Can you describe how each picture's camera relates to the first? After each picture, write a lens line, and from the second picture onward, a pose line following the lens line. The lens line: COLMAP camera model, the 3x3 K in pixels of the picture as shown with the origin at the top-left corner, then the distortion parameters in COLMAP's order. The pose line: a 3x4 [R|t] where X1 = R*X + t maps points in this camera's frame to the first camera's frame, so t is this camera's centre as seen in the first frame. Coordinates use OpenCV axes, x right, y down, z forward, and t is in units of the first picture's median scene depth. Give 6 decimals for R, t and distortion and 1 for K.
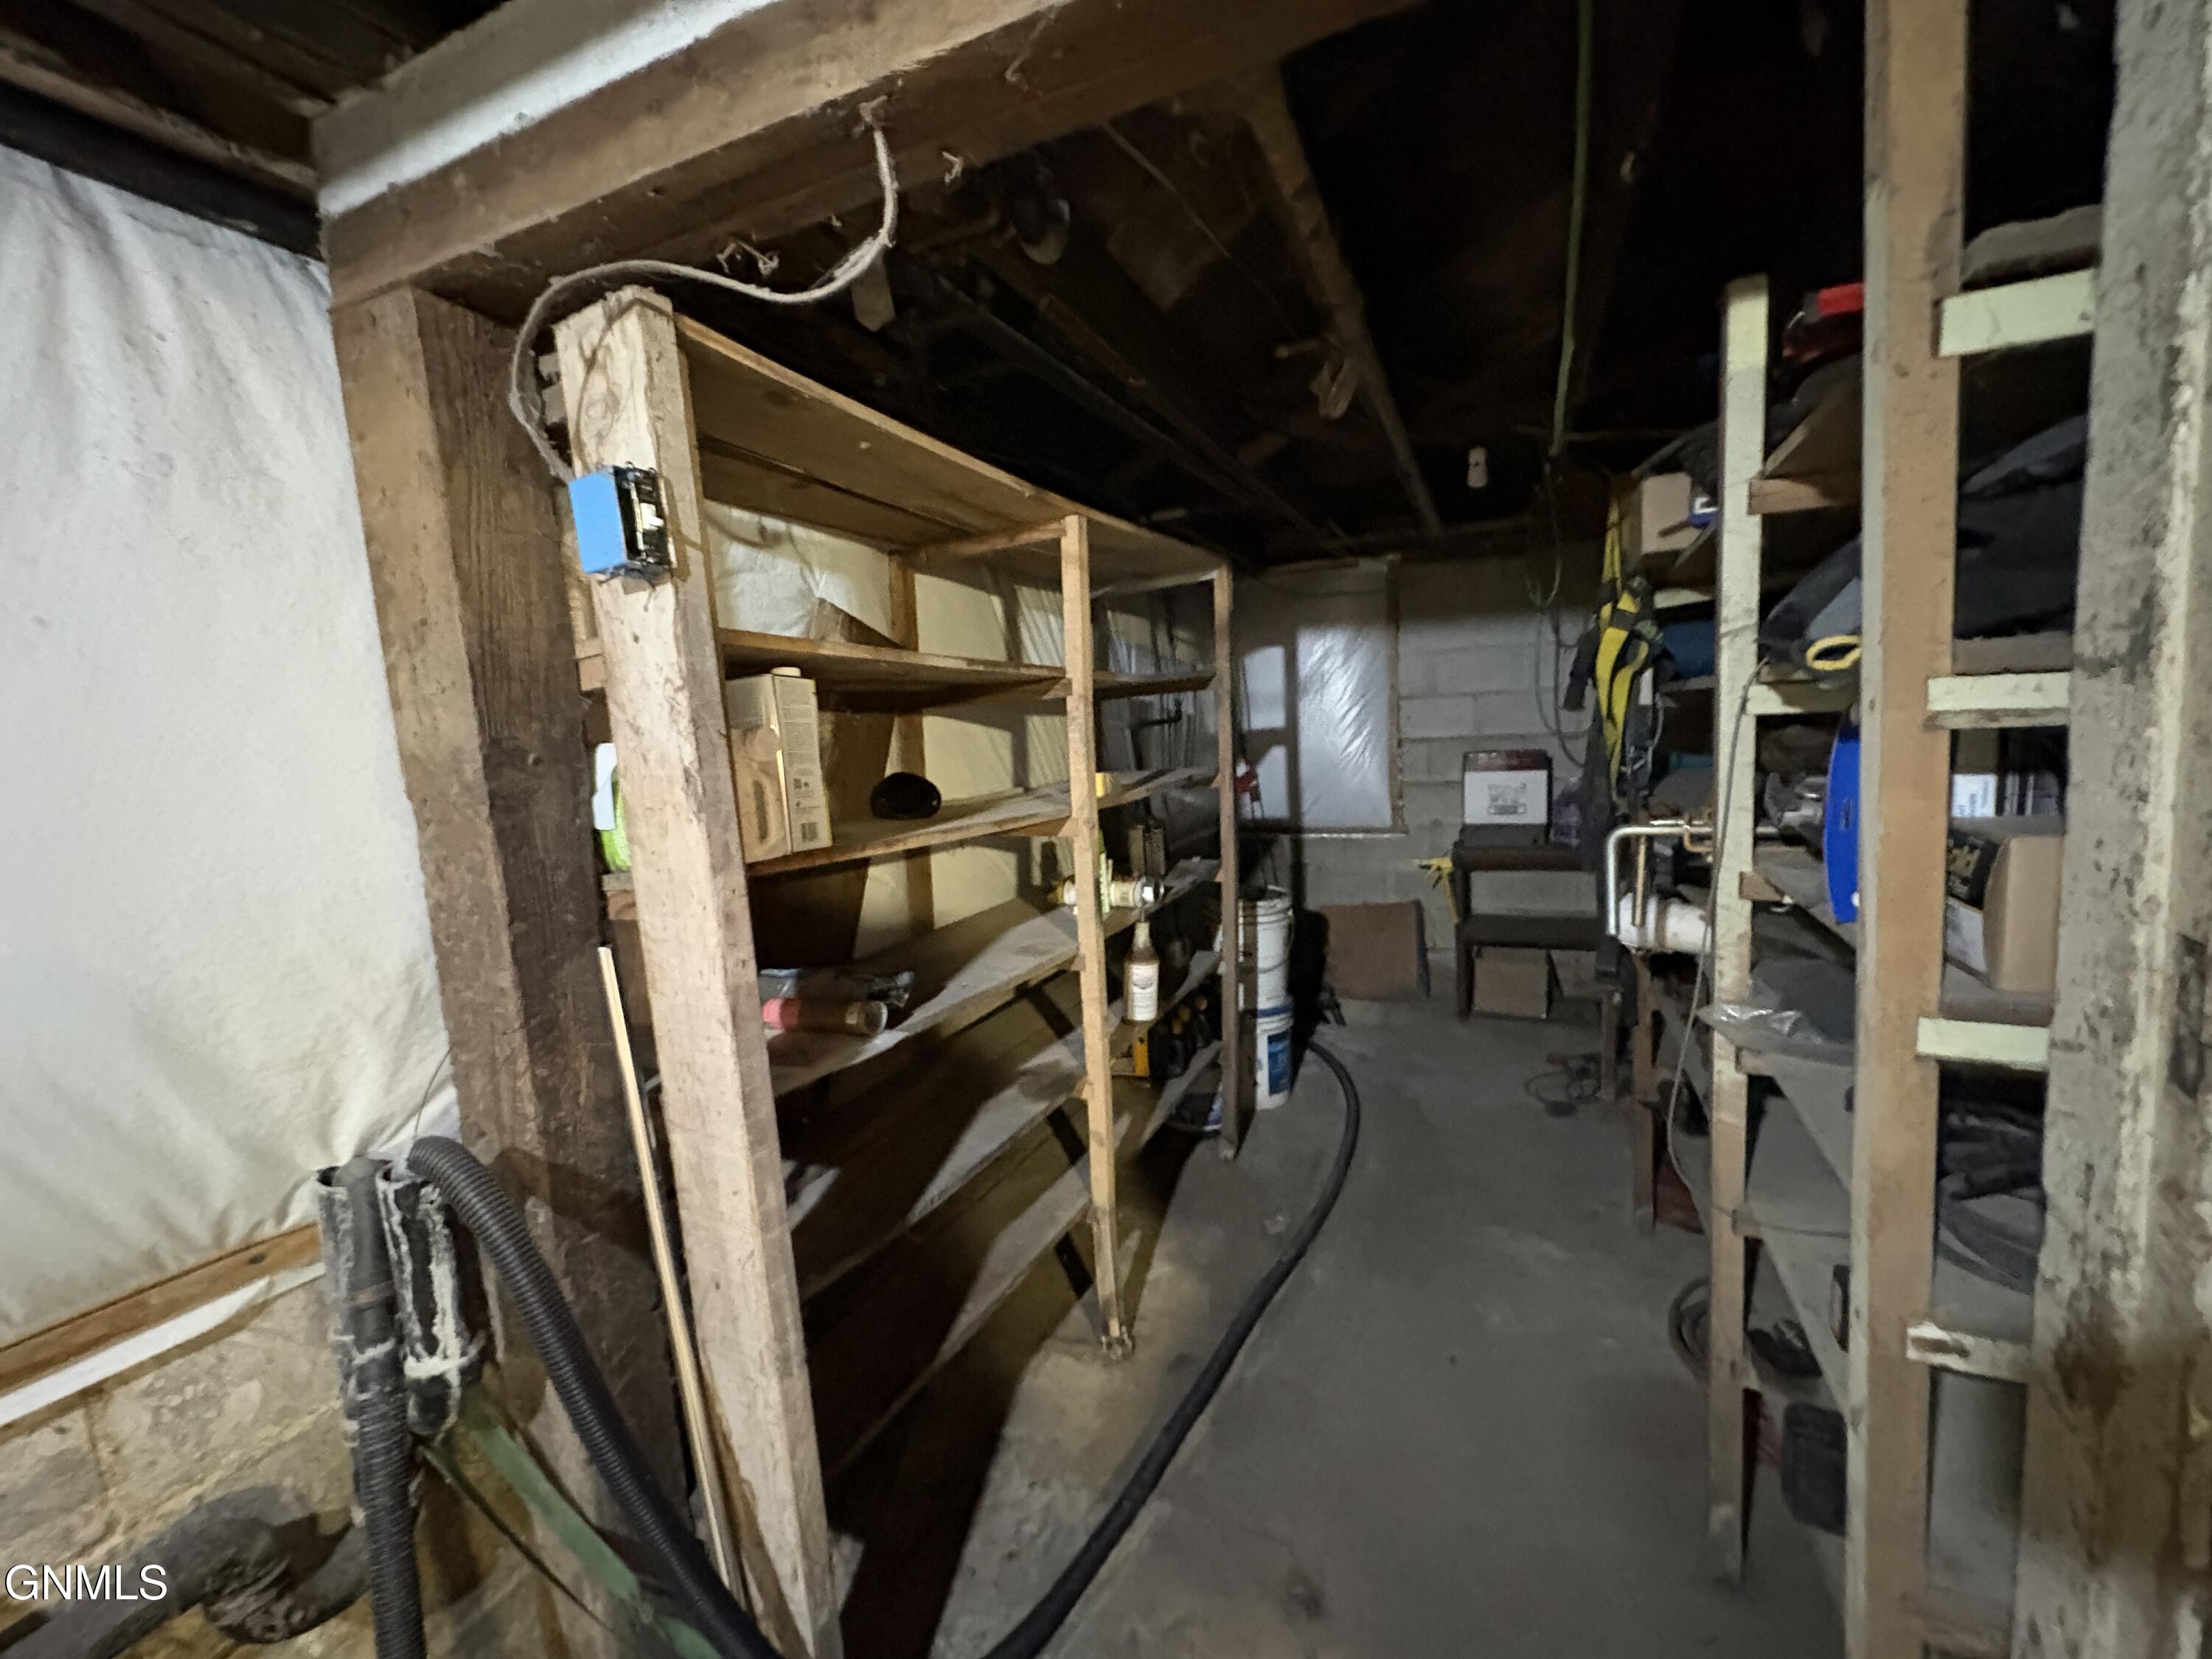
lens RADIAL K [[879.9, 0, 1104.0], [0, 879.9, 839.7], [0, 0, 1]] dist [0.002394, -0.000416]
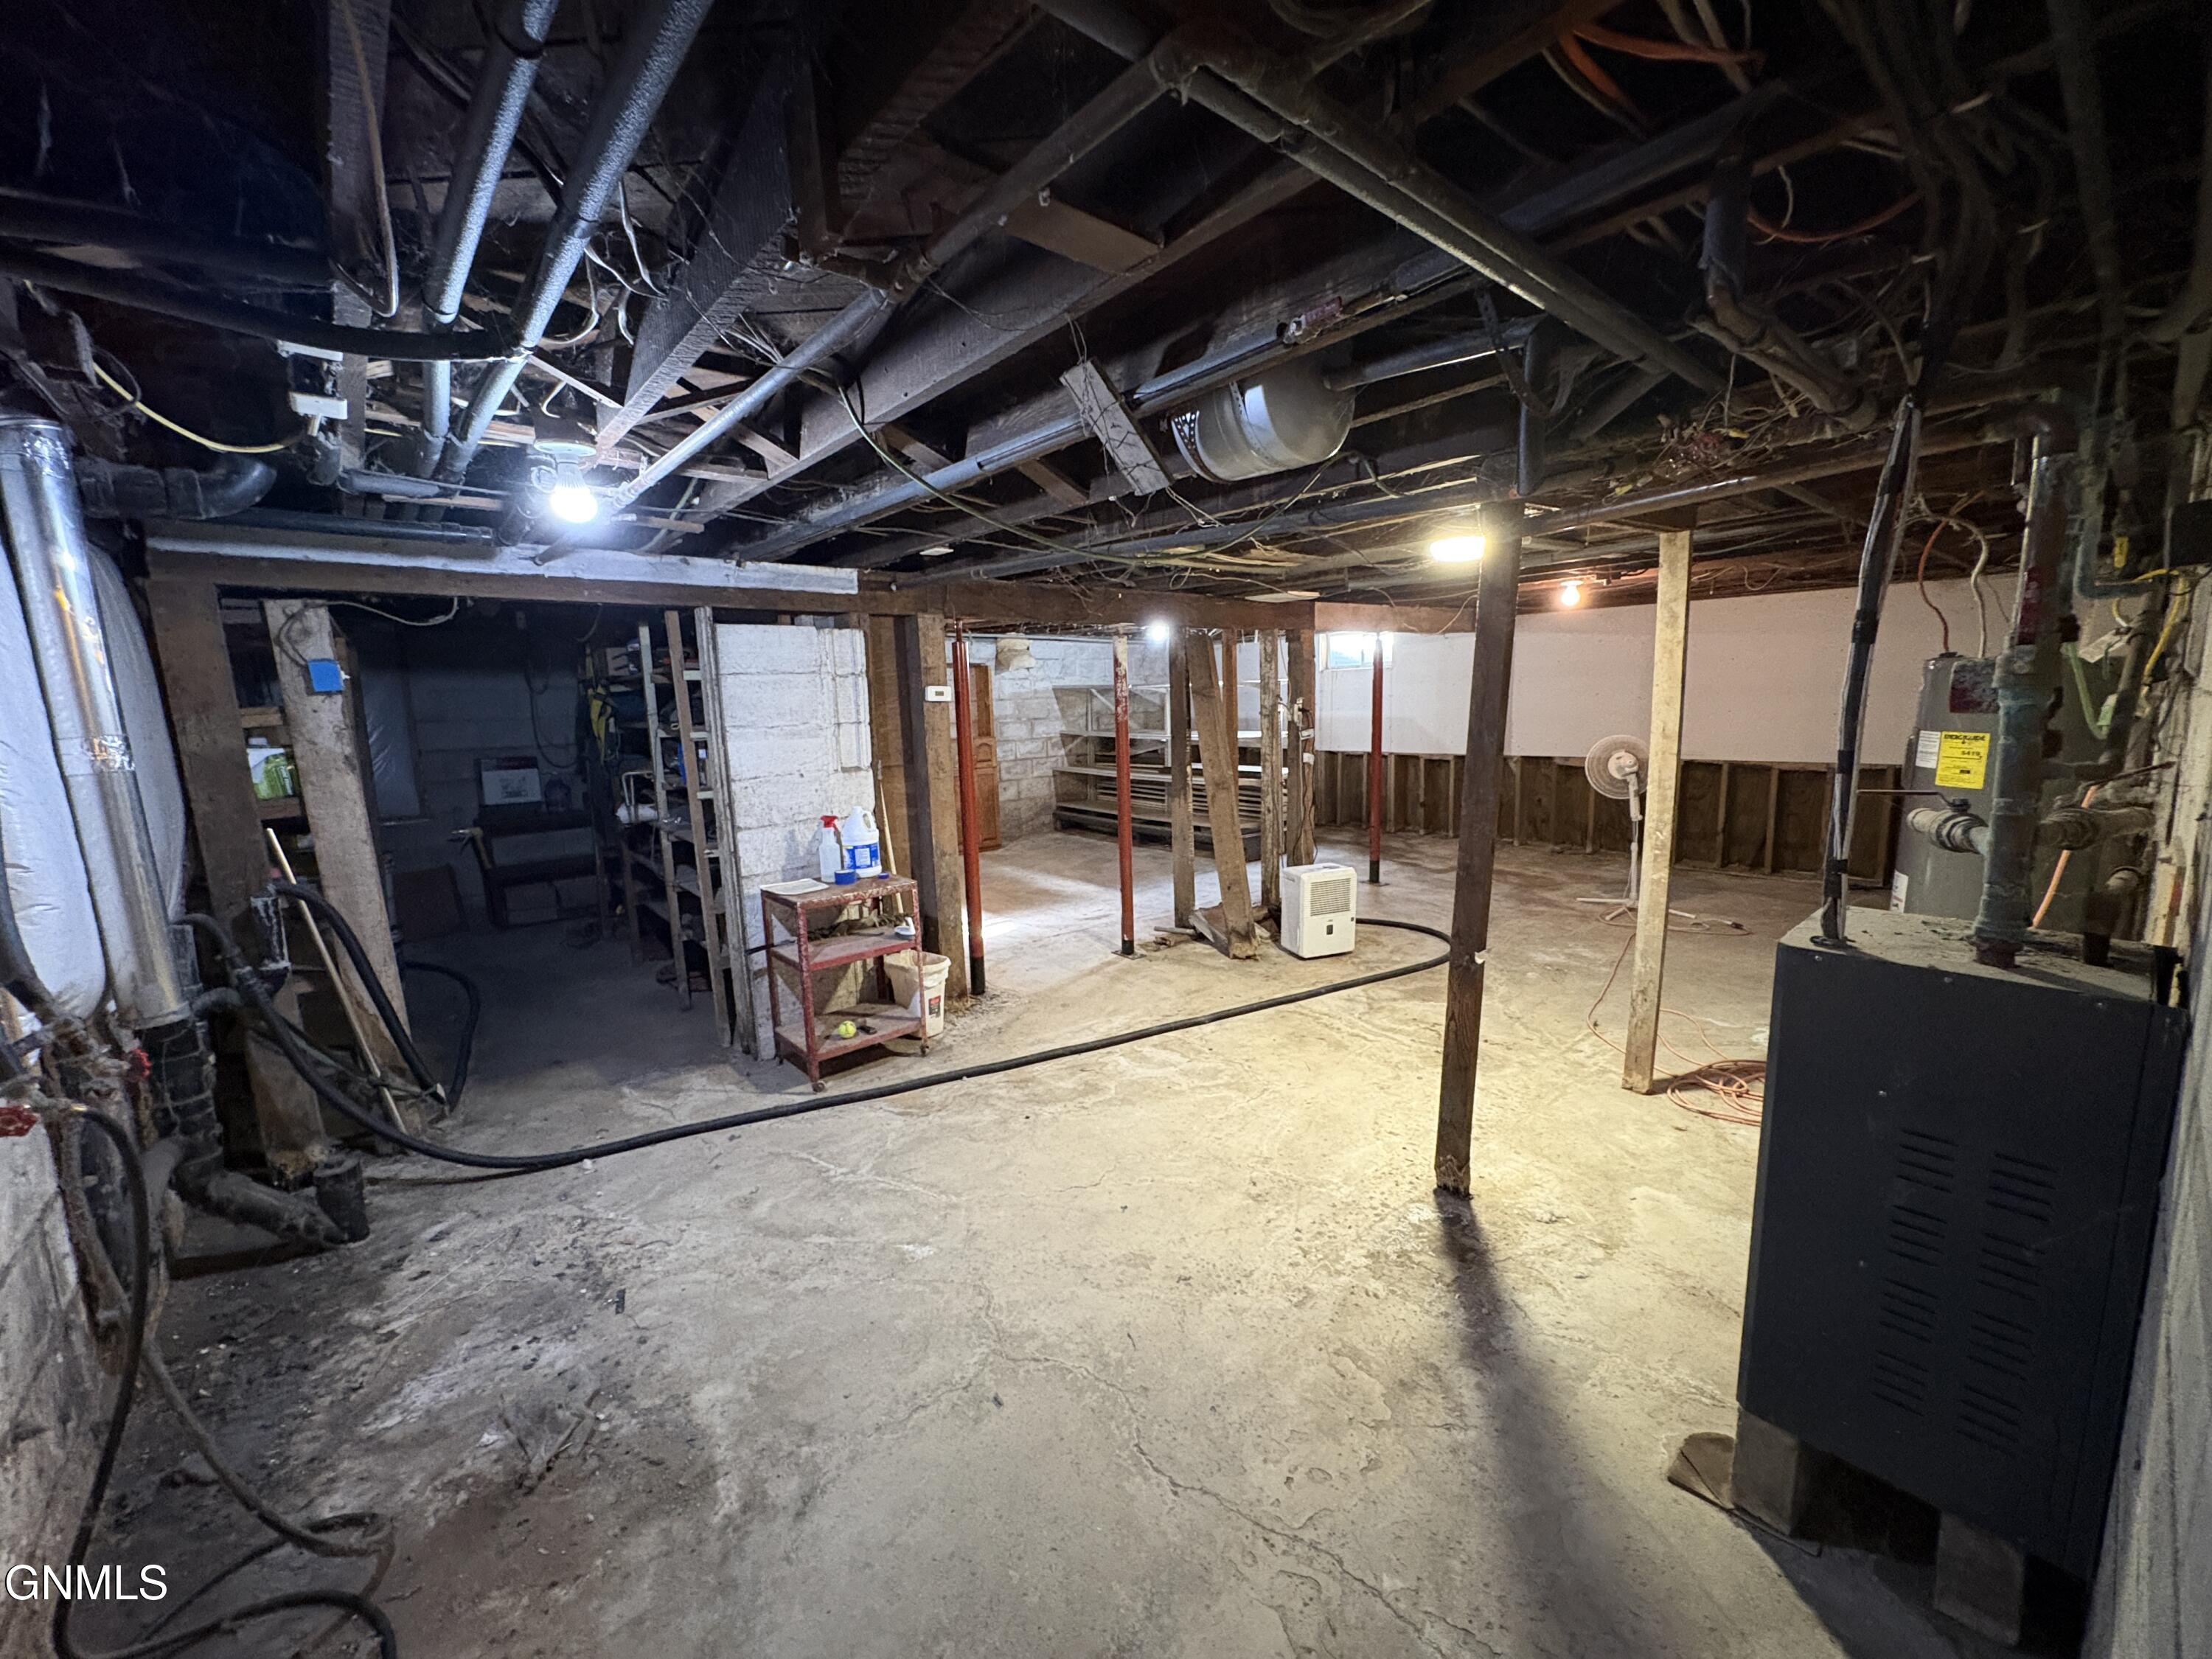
lens RADIAL K [[879.9, 0, 1108.2], [0, 879.9, 841.0], [0, 0, 1]] dist [0.002394, -0.000416]
pose [[0.430139, -0.105078, 0.896626, -1.601014], [0.118903, 0.991145, 0.059113, 0.260918], [-0.894898, 0.081184, 0.438824, -2.005801]]
